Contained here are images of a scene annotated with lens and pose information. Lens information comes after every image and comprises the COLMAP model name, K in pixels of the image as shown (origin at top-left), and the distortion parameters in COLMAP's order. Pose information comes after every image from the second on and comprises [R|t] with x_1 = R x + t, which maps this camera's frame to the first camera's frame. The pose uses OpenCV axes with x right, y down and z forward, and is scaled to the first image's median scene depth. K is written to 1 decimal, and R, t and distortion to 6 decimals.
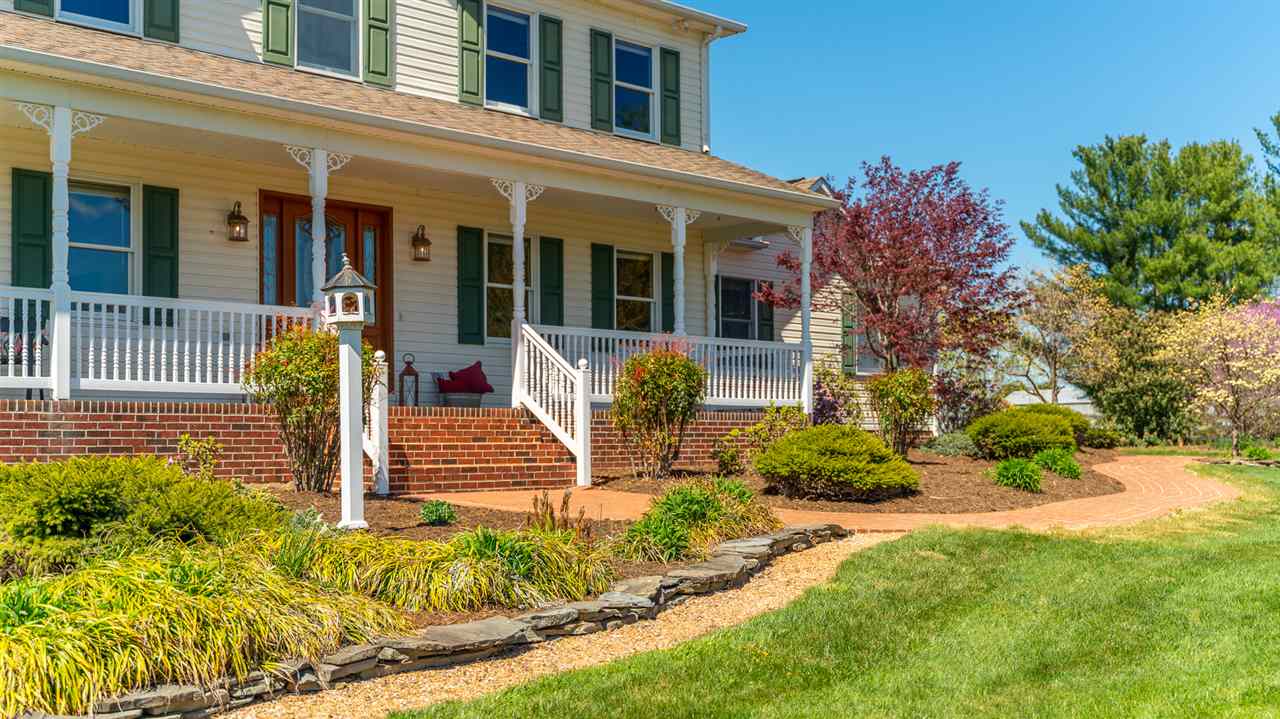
lens RADIAL K [[1442.0, 0, 638.1], [0, 1442.0, 421.9], [0, 0, 1]] dist [0.012275, 0.007237]
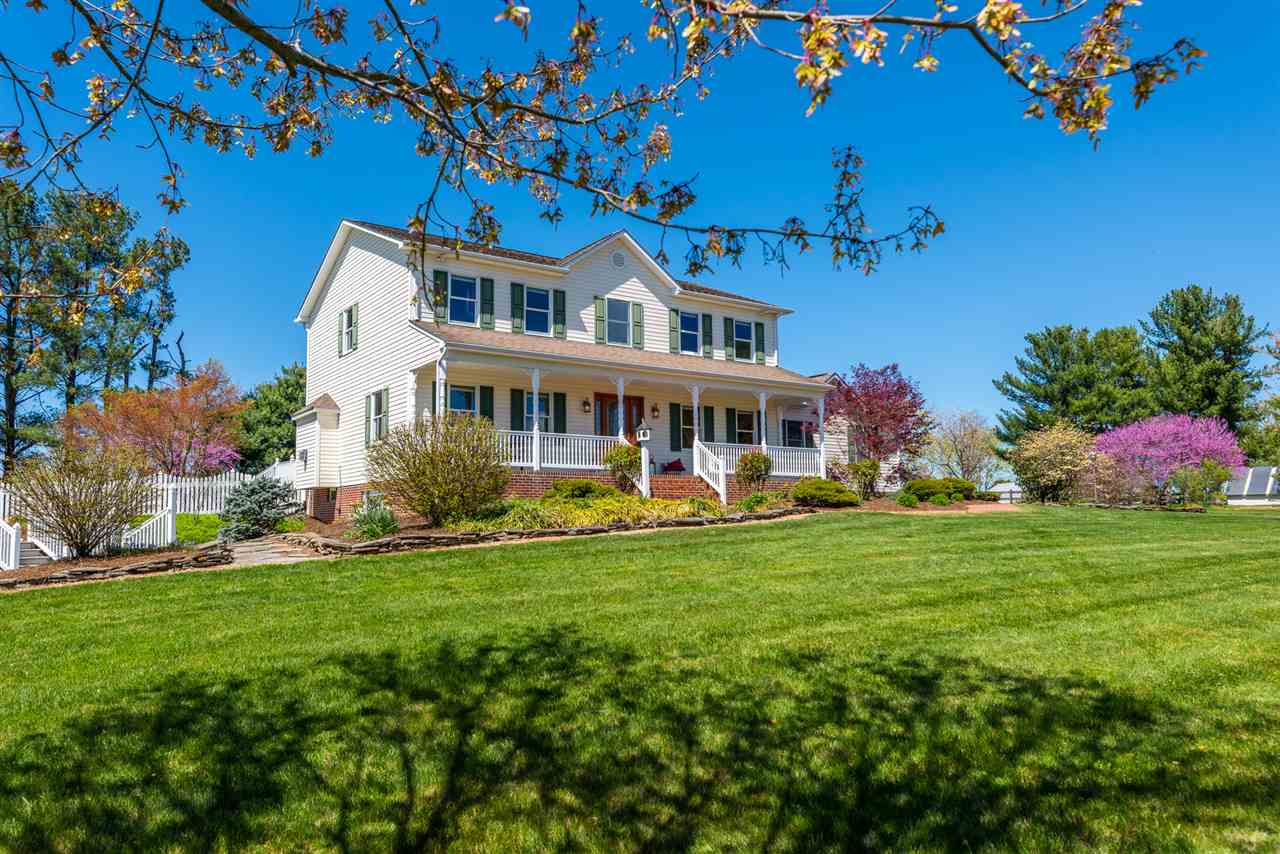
lens RADIAL K [[898.5, 0, 578.2], [0, 898.5, 449.8], [0, 0, 1]] dist [-0.008771, -0.003173]
pose [[0.979166, -0.018881, -0.202180, 0.025116], [0.005203, 0.997674, -0.067971, 0.039807], [0.202993, 0.065503, 0.976987, -0.443065]]
